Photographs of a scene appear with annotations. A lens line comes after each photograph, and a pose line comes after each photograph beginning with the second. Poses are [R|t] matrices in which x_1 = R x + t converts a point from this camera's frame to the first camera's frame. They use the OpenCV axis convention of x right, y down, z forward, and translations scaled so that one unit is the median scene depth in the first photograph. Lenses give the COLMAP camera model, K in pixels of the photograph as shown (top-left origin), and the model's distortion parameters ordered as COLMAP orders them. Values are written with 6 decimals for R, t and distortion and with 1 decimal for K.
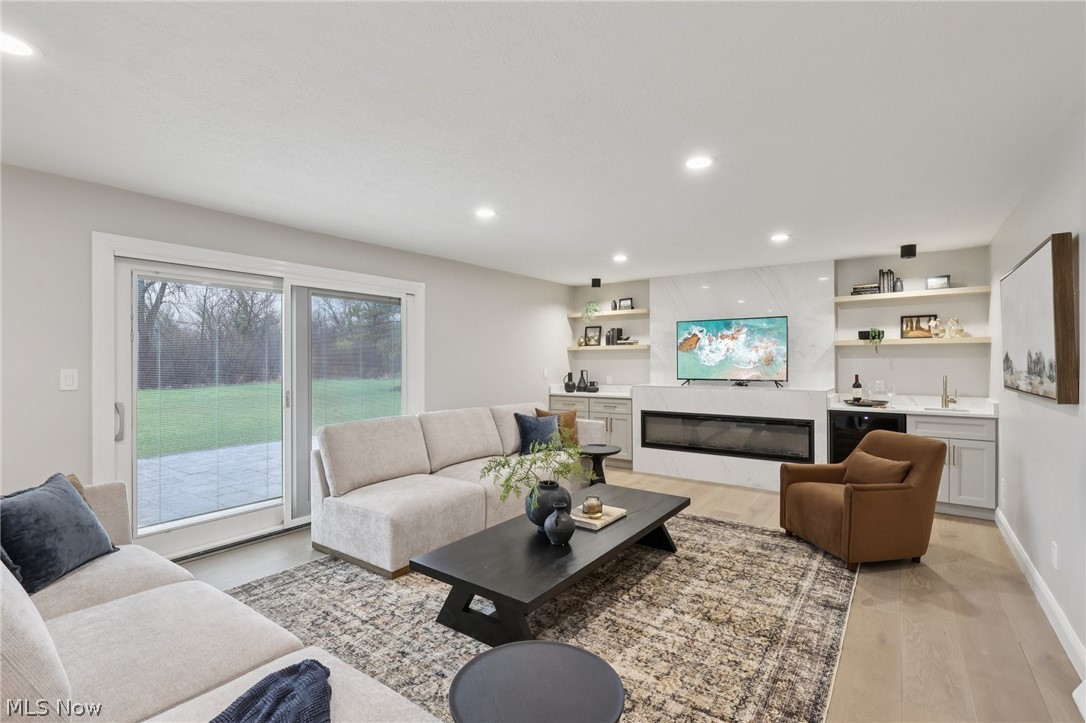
lens RADIAL K [[503.7, 0, 543.7], [0, 503.7, 358.5], [0, 0, 1]] dist [-0.000200, 0.000064]
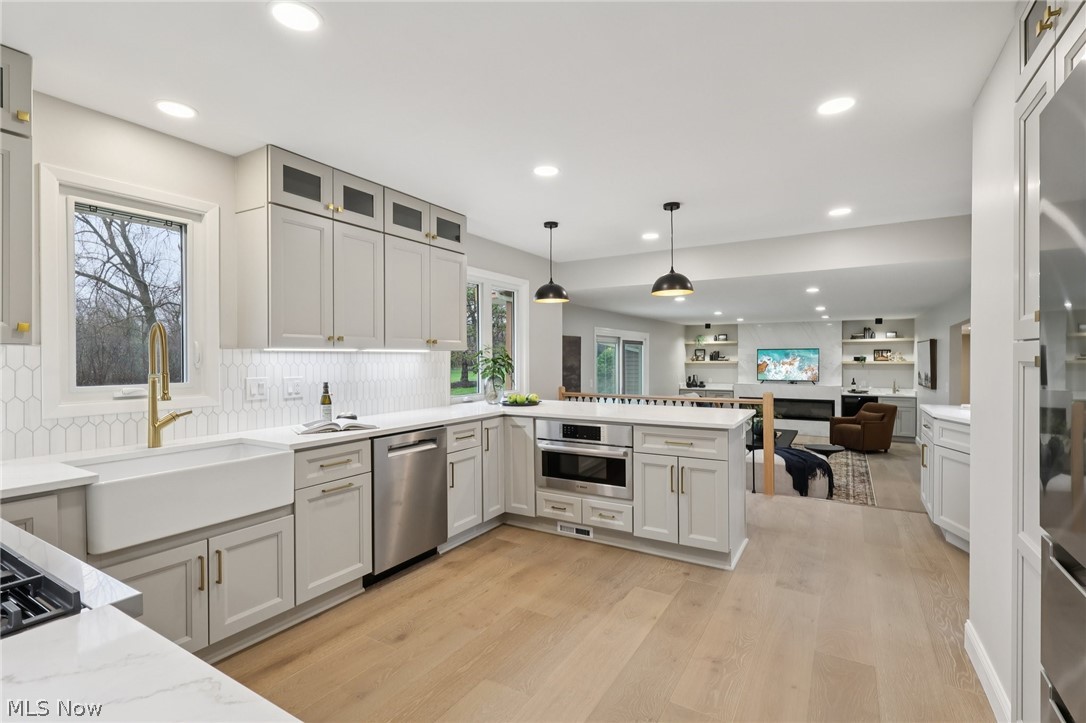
lens RADIAL K [[503.7, 0, 539.6], [0, 503.7, 357.7], [0, 0, 1]] dist [-0.000200, 0.000064]
pose [[0.996885, 0.000161, 0.078866, -0.906876], [-0.000566, 0.999987, 0.005111, -0.067775], [-0.078864, -0.005140, 0.996872, -1.051878]]
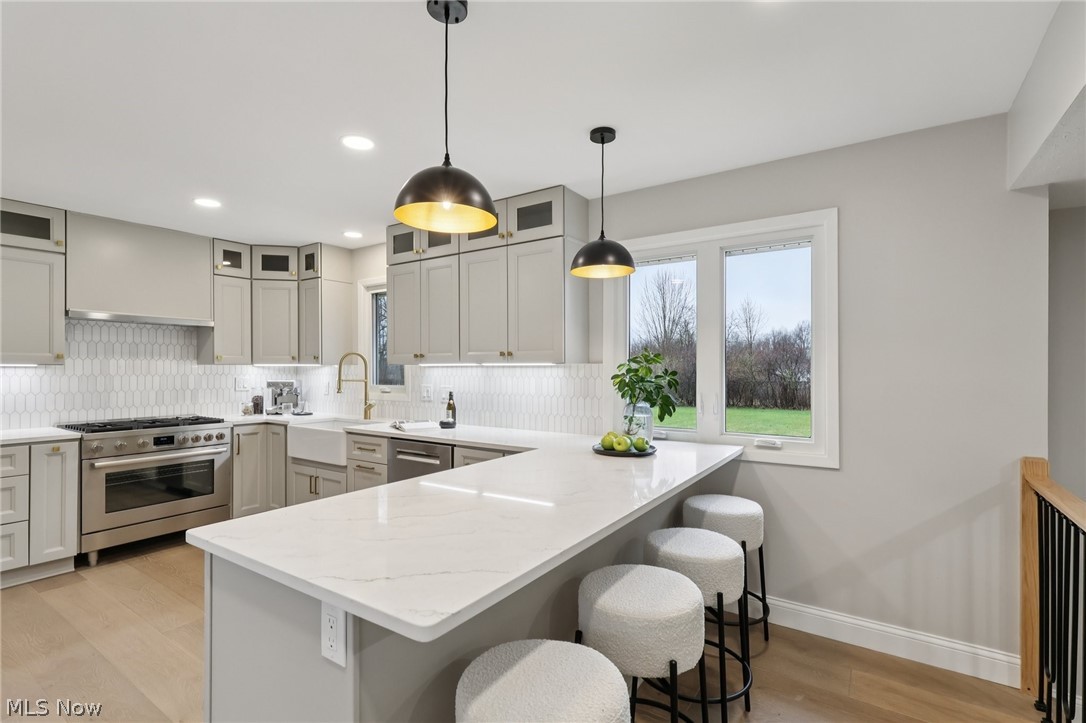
lens RADIAL K [[503.7, 0, 537.3], [0, 503.7, 368.0], [0, 0, 1]] dist [-0.000200, 0.000064]
pose [[0.031213, 0.001112, -0.999512, -0.300654], [0.003266, 0.999994, 0.001215, -0.069834], [0.999507, -0.003303, 0.031209, -0.214440]]
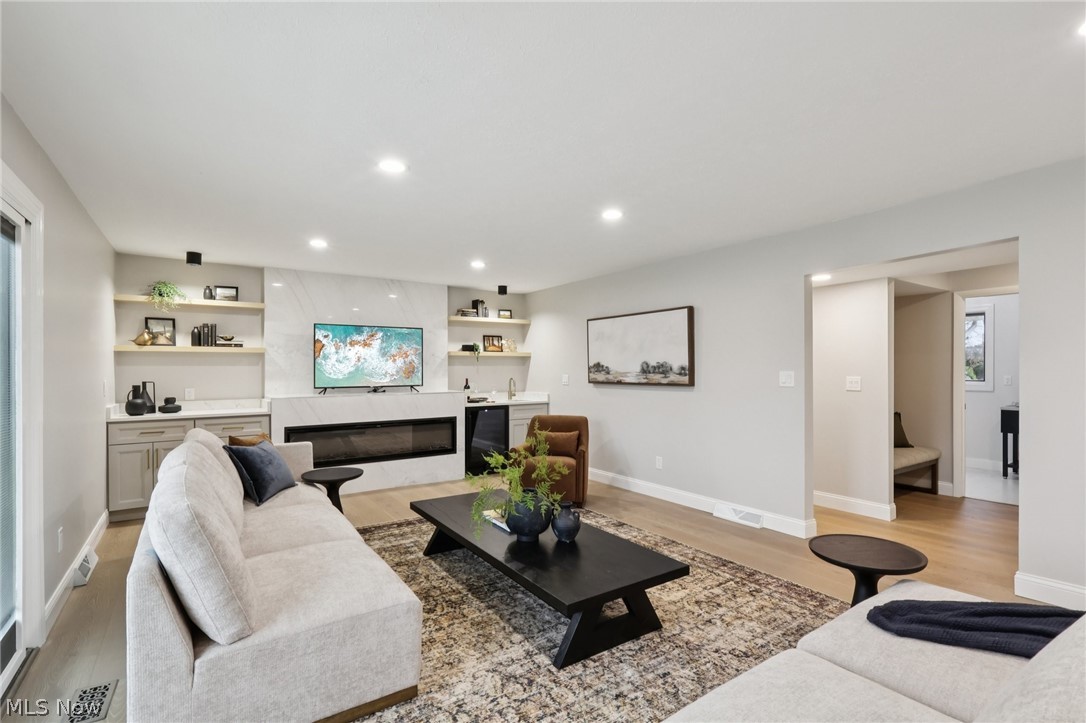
lens RADIAL K [[503.7, 0, 544.9], [0, 503.7, 372.8], [0, 0, 1]] dist [-0.000200, 0.000064]
pose [[0.337495, -0.006233, 0.941307, -0.577344], [-0.002298, 0.999970, 0.007445, 0.008297], [-0.941324, -0.004676, 0.337471, 0.417825]]
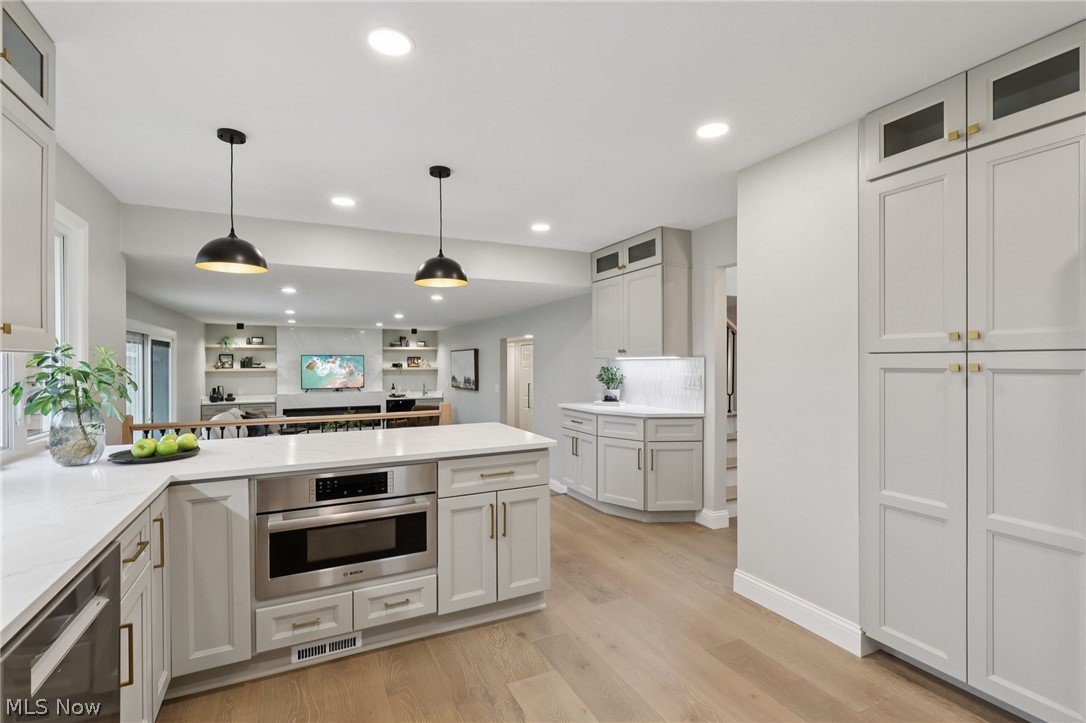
lens RADIAL K [[503.7, 0, 543.3], [0, 503.7, 364.1], [0, 0, 1]] dist [-0.000200, 0.000064]
pose [[0.468117, -0.001781, 0.883664, -1.123642], [-0.003022, 0.999989, 0.003616, -0.068703], [-0.883661, -0.004363, 0.468107, -0.674730]]
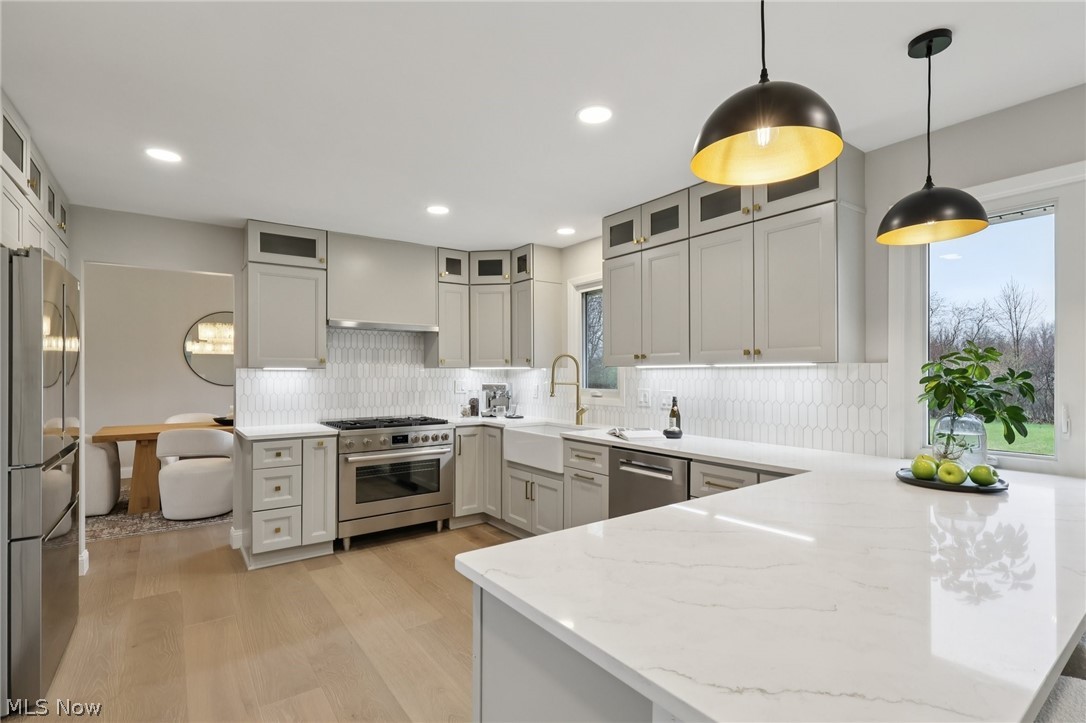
lens RADIAL K [[503.7, 0, 540.5], [0, 503.7, 369.8], [0, 0, 1]] dist [-0.000200, 0.000064]
pose [[-0.303404, -0.003615, -0.952855, -0.376908], [0.006334, 0.999963, -0.005811, -0.066420], [0.952841, -0.007799, -0.303369, -0.295712]]
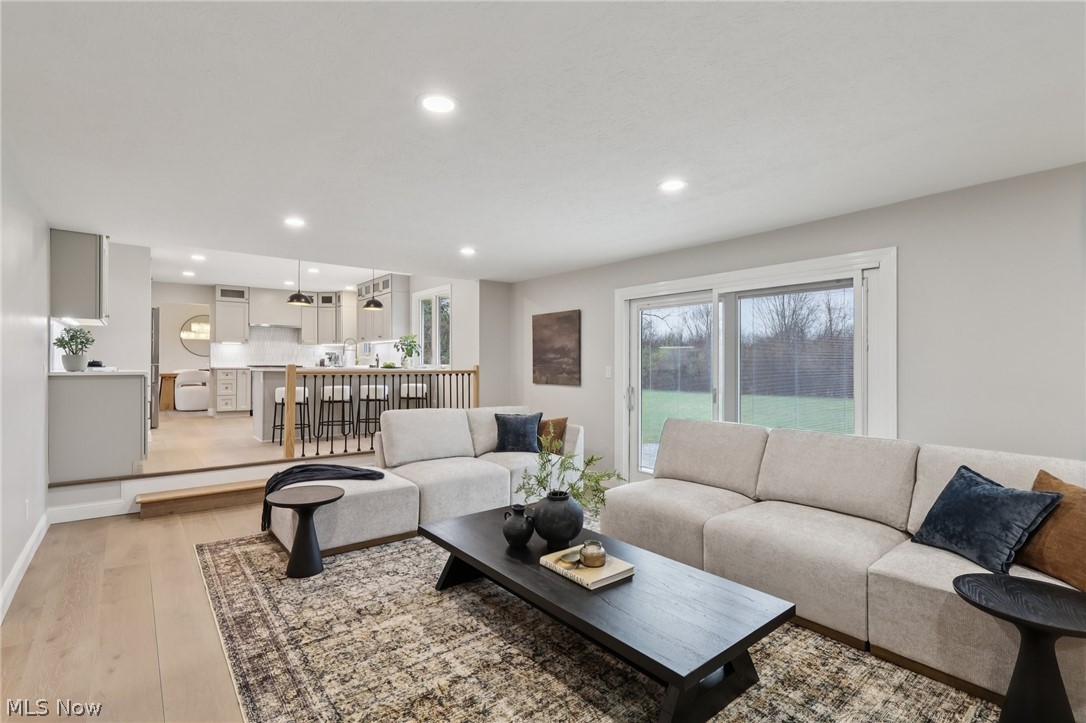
lens RADIAL K [[503.7, 0, 538.8], [0, 503.7, 358.9], [0, 0, 1]] dist [-0.000200, 0.000064]
pose [[-0.265923, -0.005222, -0.963980, 0.587176], [0.003527, 0.999973, -0.006390, 0.004132], [0.963988, -0.005099, -0.265897, 0.785974]]
